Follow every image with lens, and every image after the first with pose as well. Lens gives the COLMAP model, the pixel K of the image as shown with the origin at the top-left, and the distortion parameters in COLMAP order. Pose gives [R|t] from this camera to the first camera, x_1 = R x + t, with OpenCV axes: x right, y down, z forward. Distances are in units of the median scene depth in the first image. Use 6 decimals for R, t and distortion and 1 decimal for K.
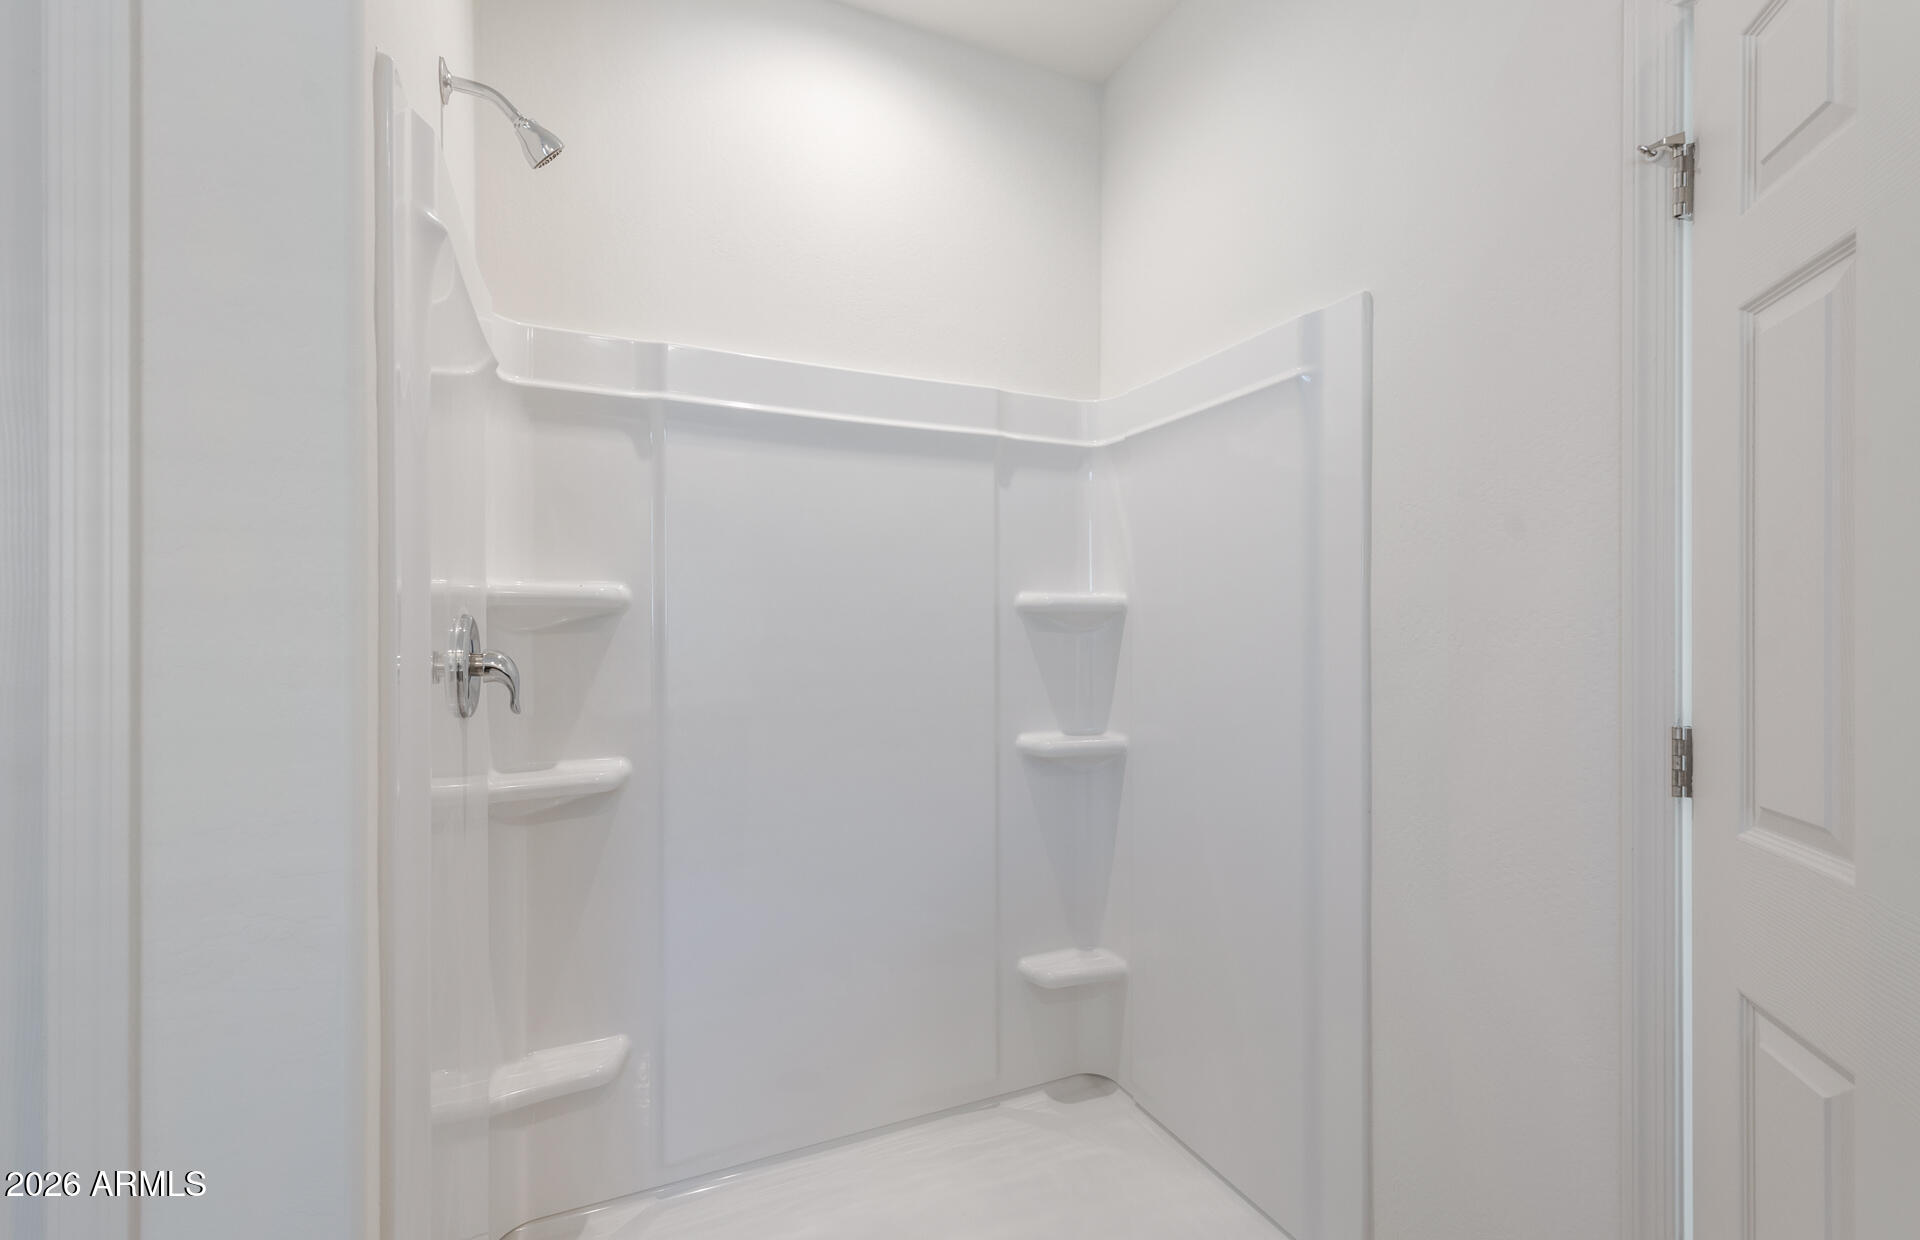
lens RADIAL K [[794.2, 0, 963.5], [0, 794.2, 633.1], [0, 0, 1]] dist [0.013962, -0.000855]
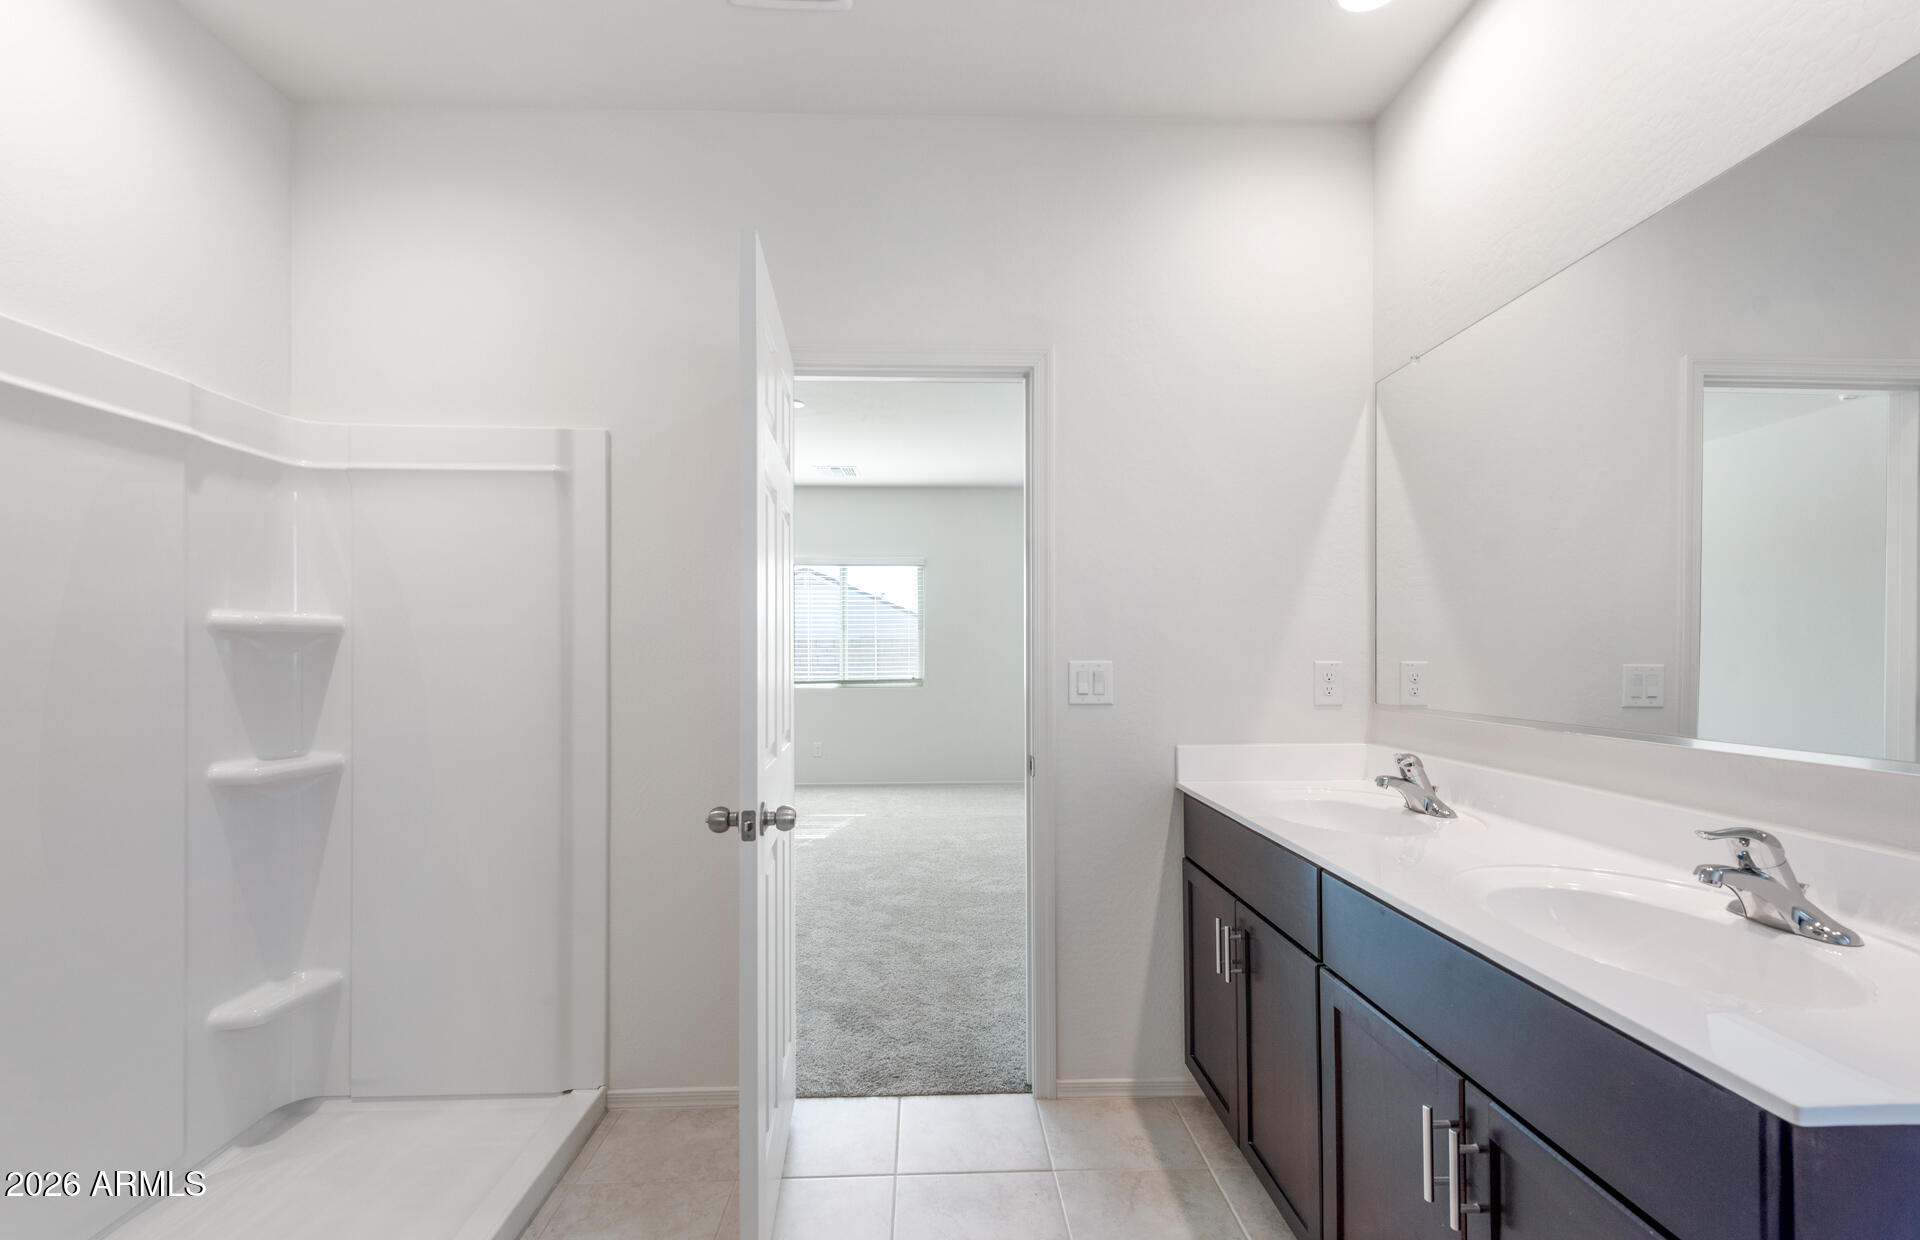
lens RADIAL K [[794.2, 0, 958.4], [0, 794.2, 638.1], [0, 0, 1]] dist [0.013962, -0.000855]
pose [[0.395878, 0.017761, 0.918131, -0.437046], [0.004403, 0.999765, -0.021239, 0.005273], [-0.918292, 0.012451, 0.395707, -0.155452]]
